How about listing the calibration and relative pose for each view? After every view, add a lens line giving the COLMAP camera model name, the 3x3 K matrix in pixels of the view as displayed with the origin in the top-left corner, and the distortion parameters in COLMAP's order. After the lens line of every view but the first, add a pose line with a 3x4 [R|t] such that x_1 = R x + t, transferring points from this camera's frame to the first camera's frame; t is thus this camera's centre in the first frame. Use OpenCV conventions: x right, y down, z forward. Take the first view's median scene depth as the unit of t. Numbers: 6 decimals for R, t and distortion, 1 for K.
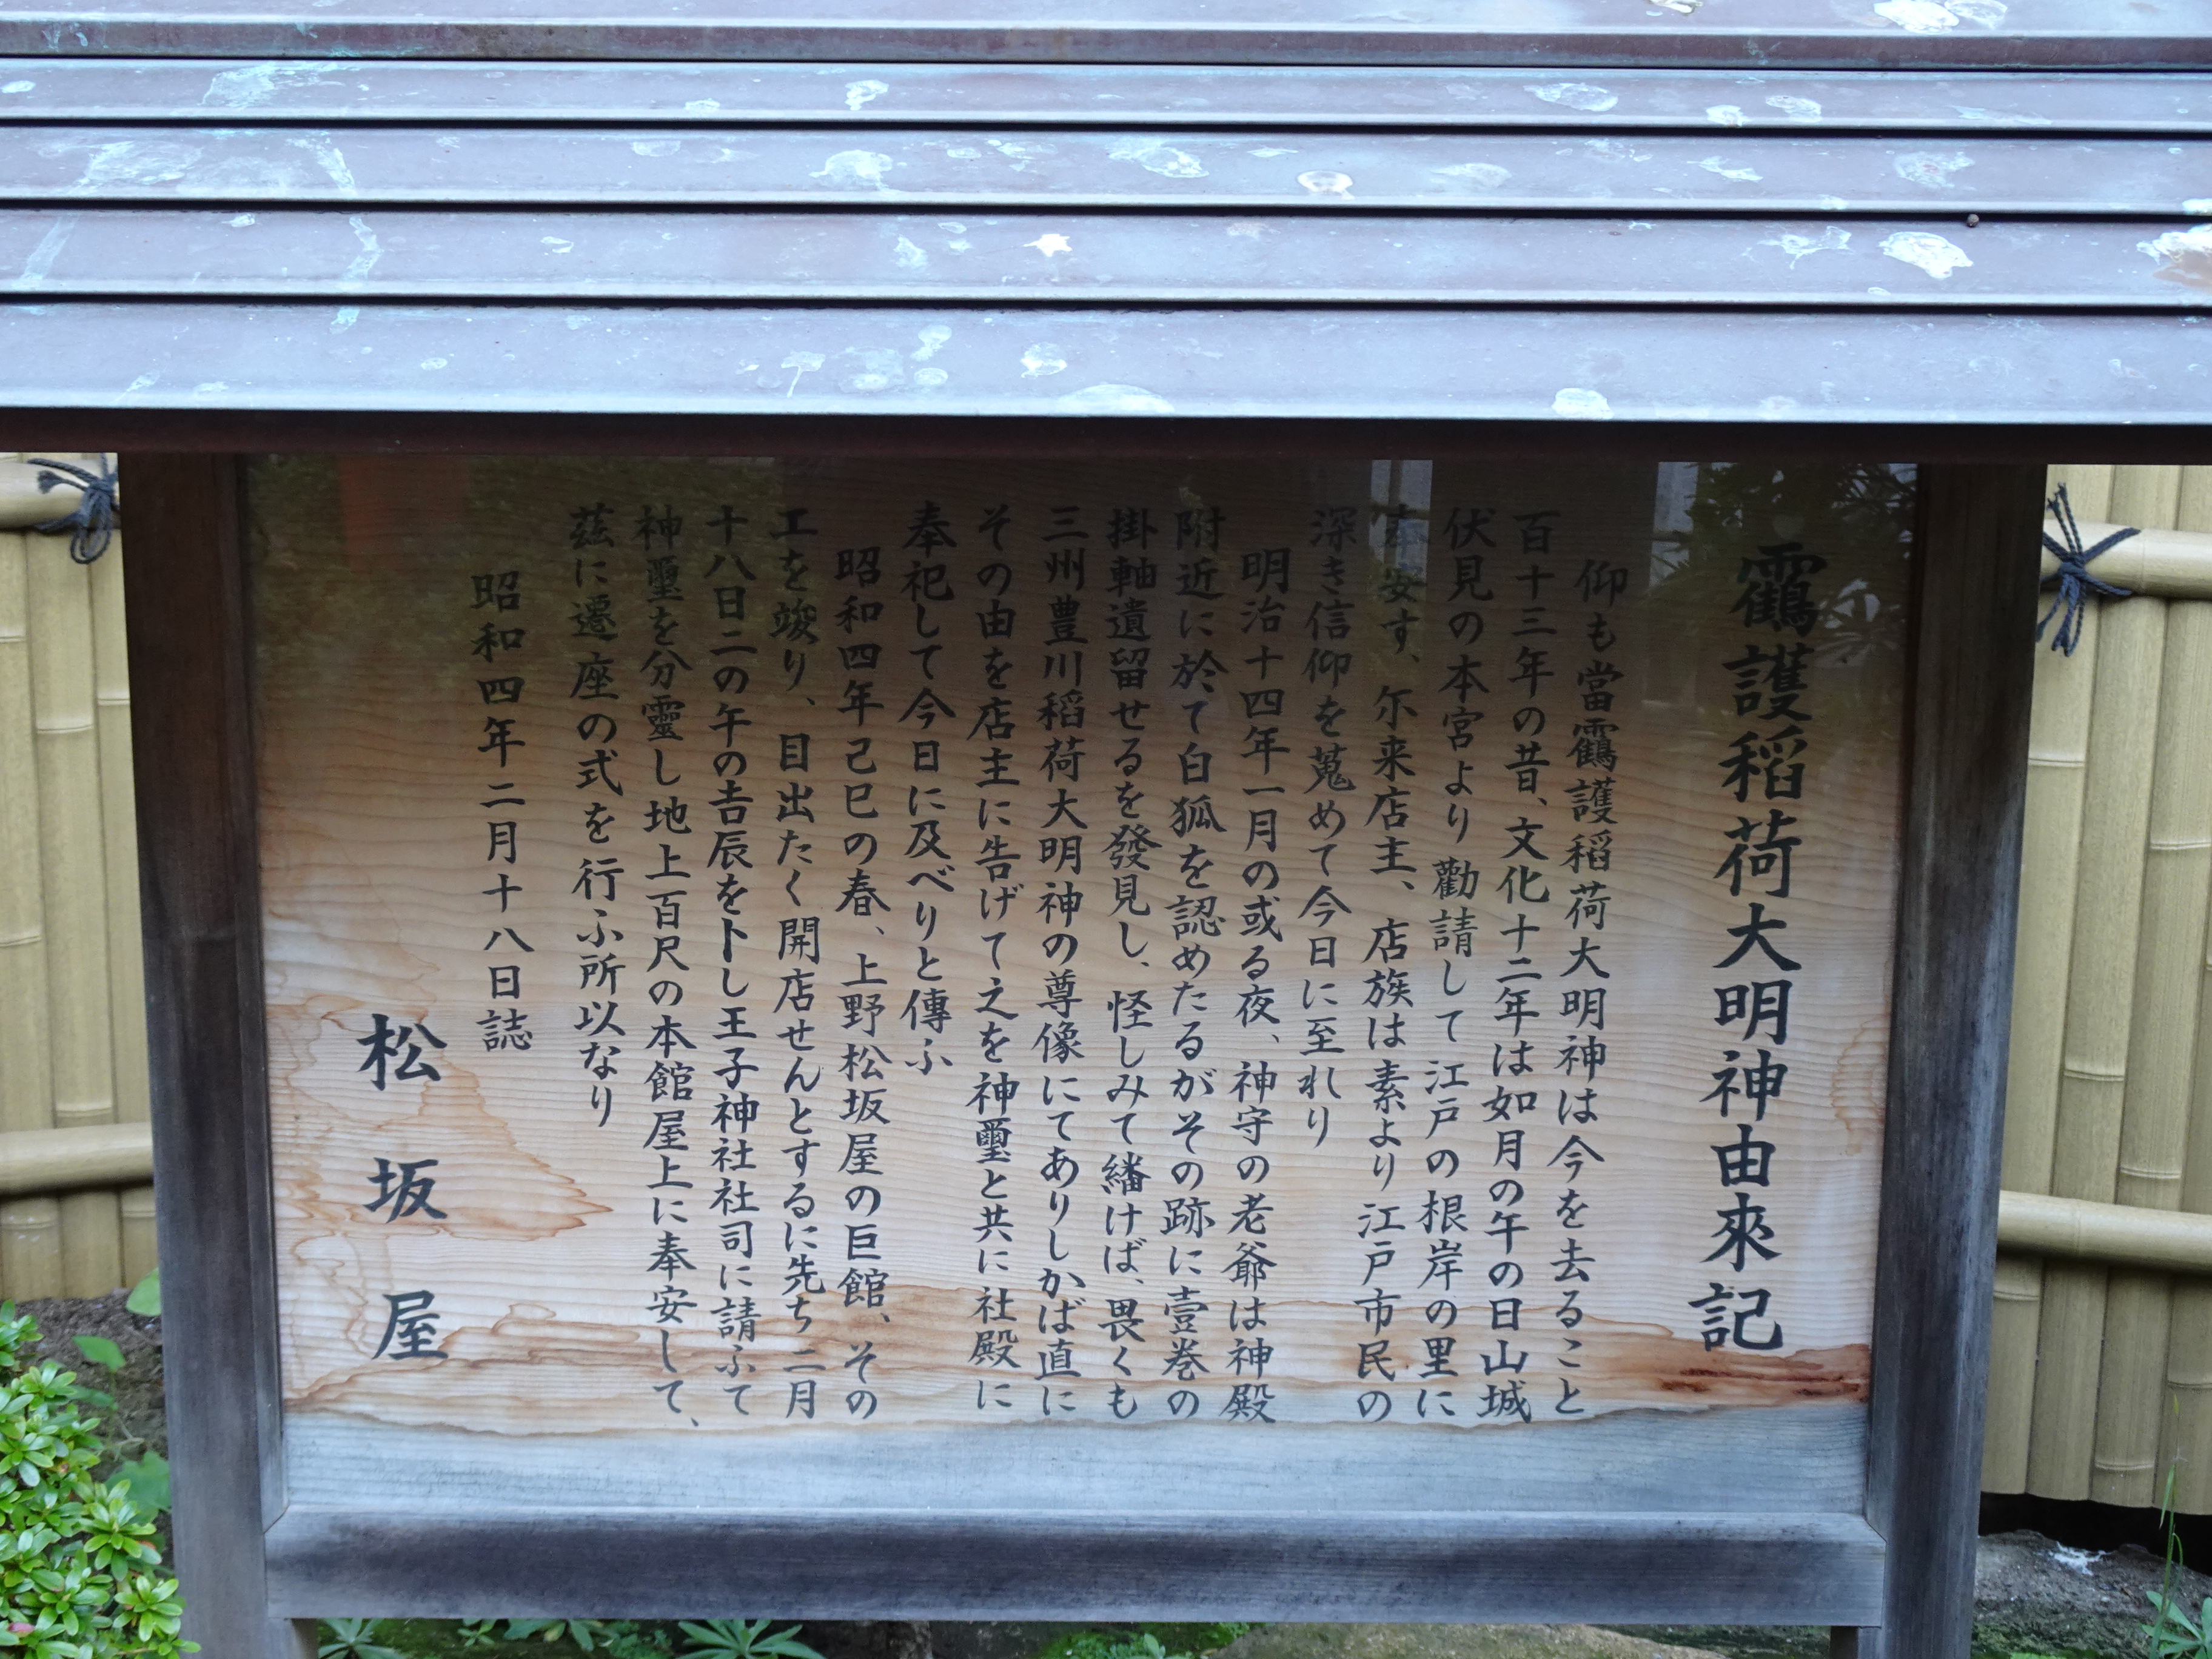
lens RADIAL K [[3089.2, 0, 1102.0], [0, 3089.2, 827.7], [0, 0, 1]] dist [0.018493, 0.000000]
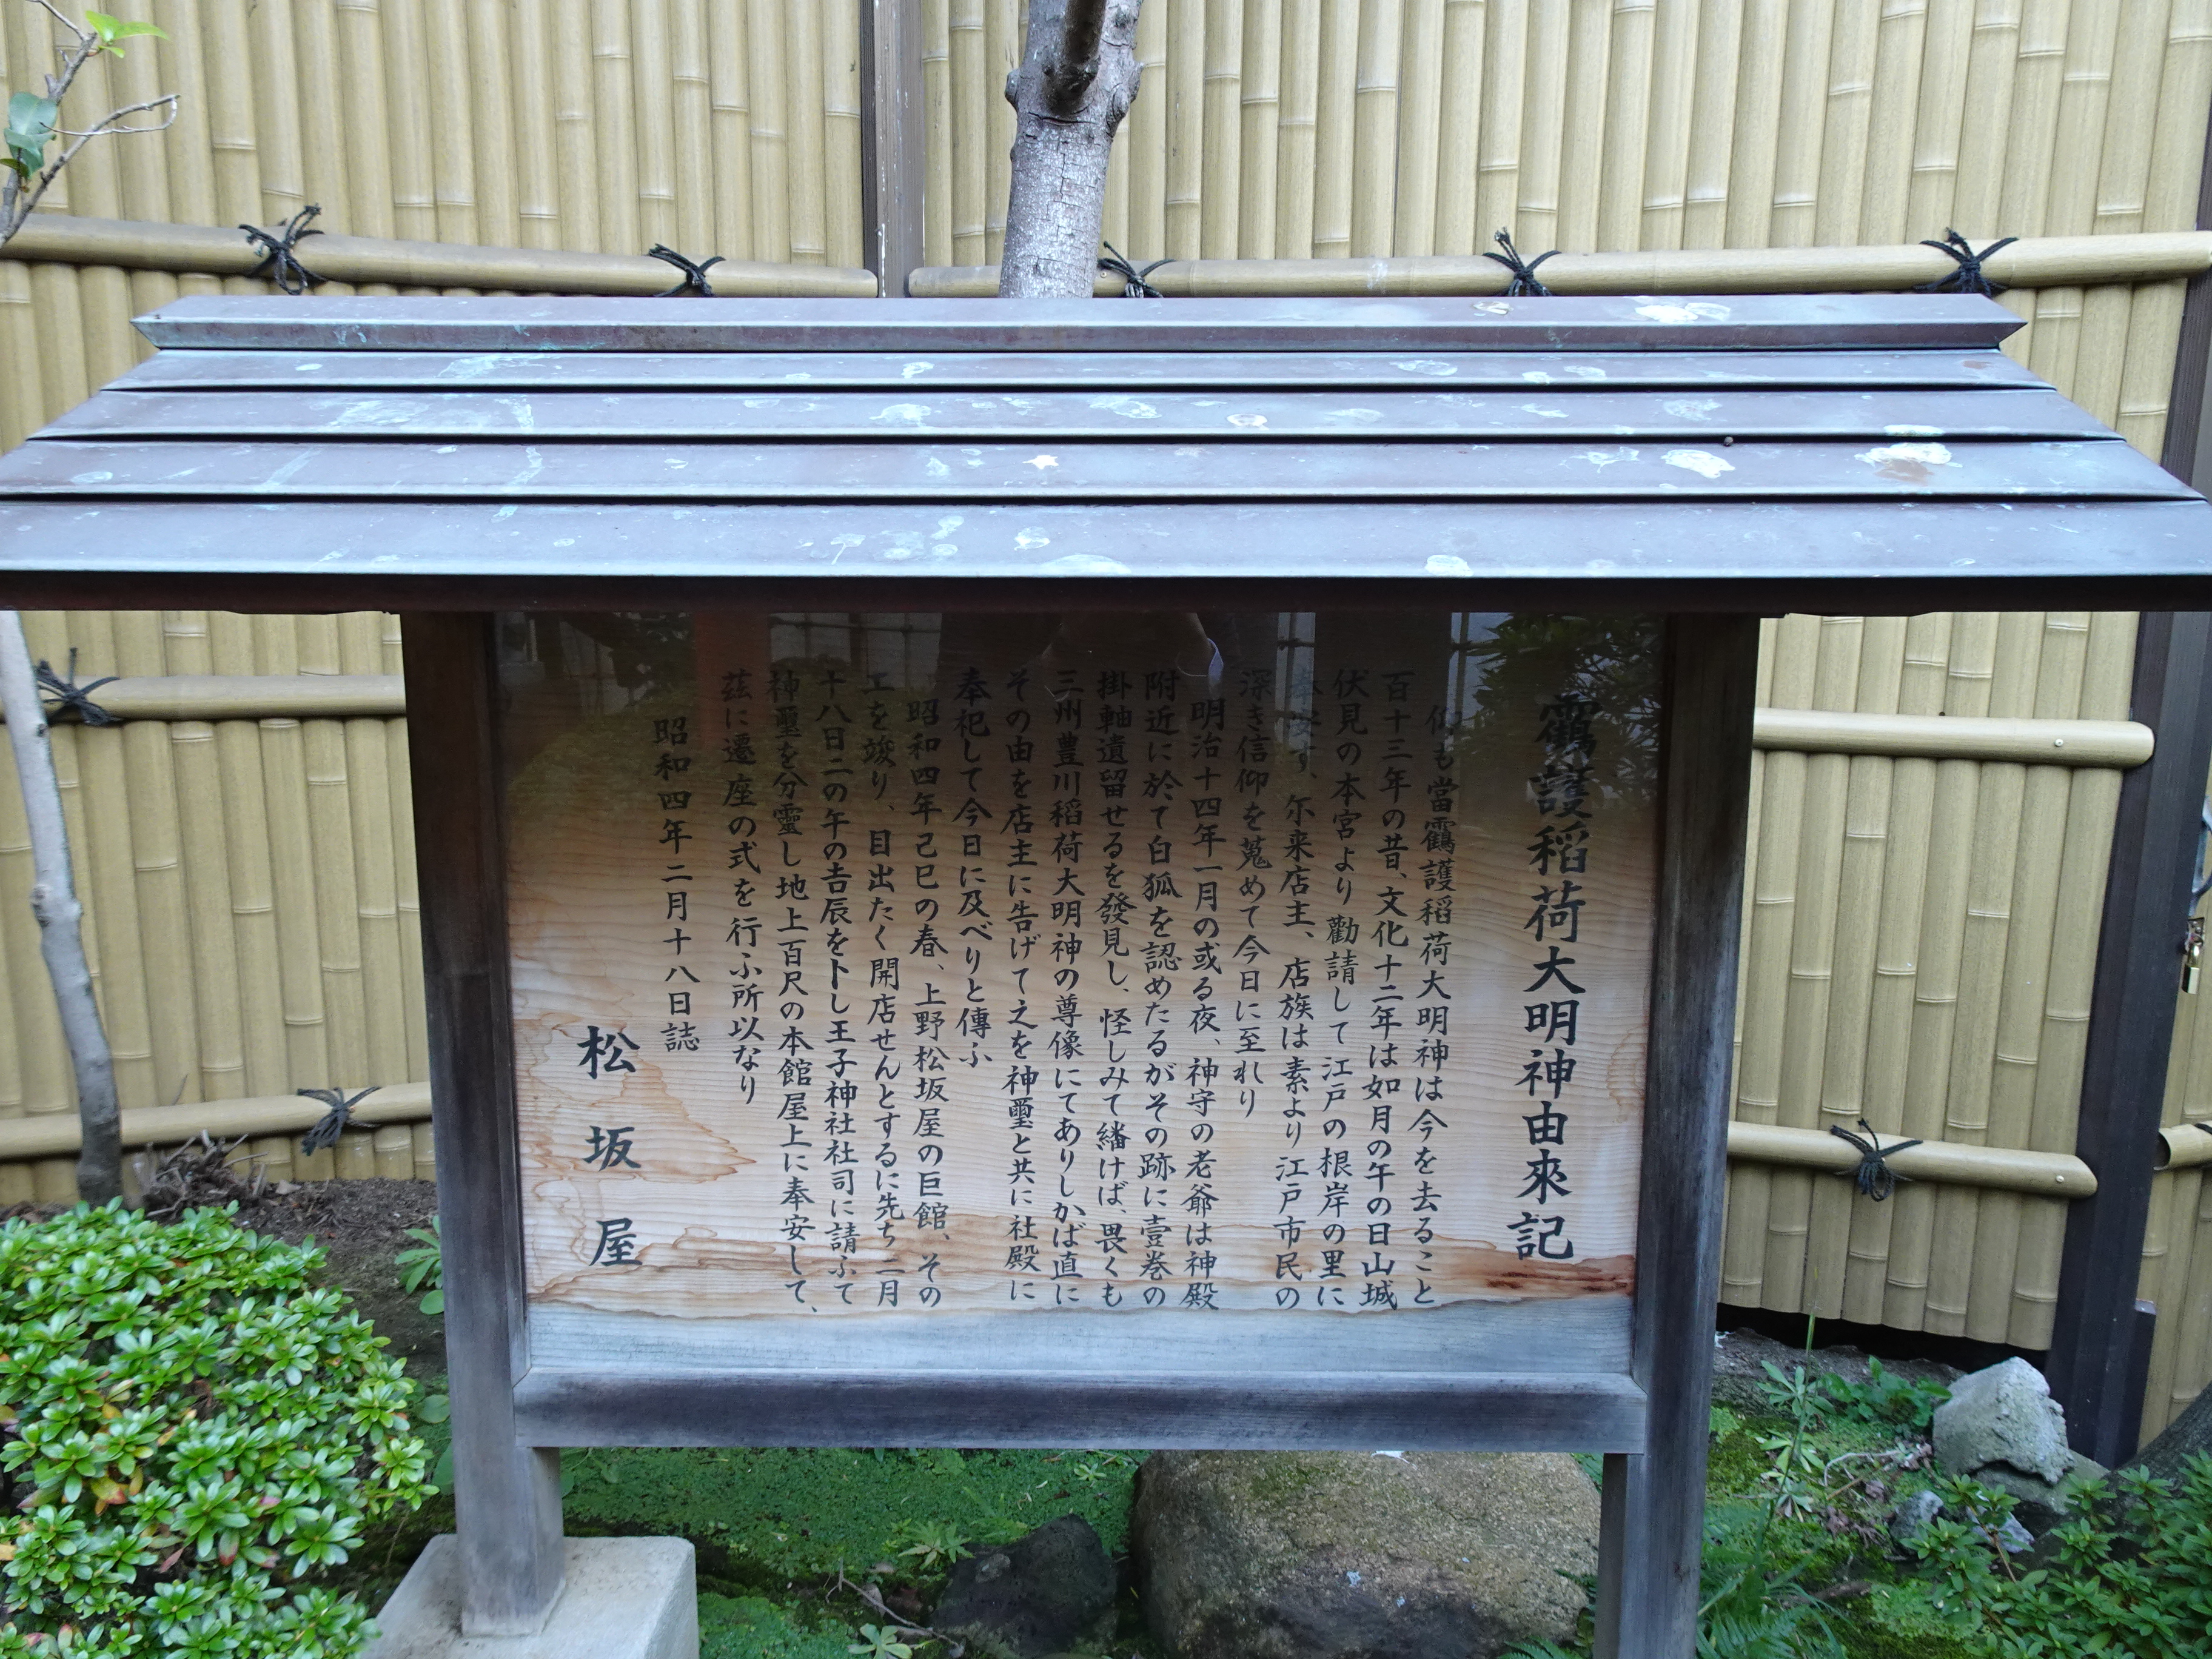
lens RADIAL K [[1614.0, 0, 1110.4], [0, 1614.0, 824.2], [0, 0, 1]] dist [-0.039219, 0.001054]
pose [[0.999879, -0.003867, -0.015081, 0.018594], [0.003241, 0.999140, -0.041346, -0.001823], [0.015228, 0.041292, 0.999031, 0.252753]]
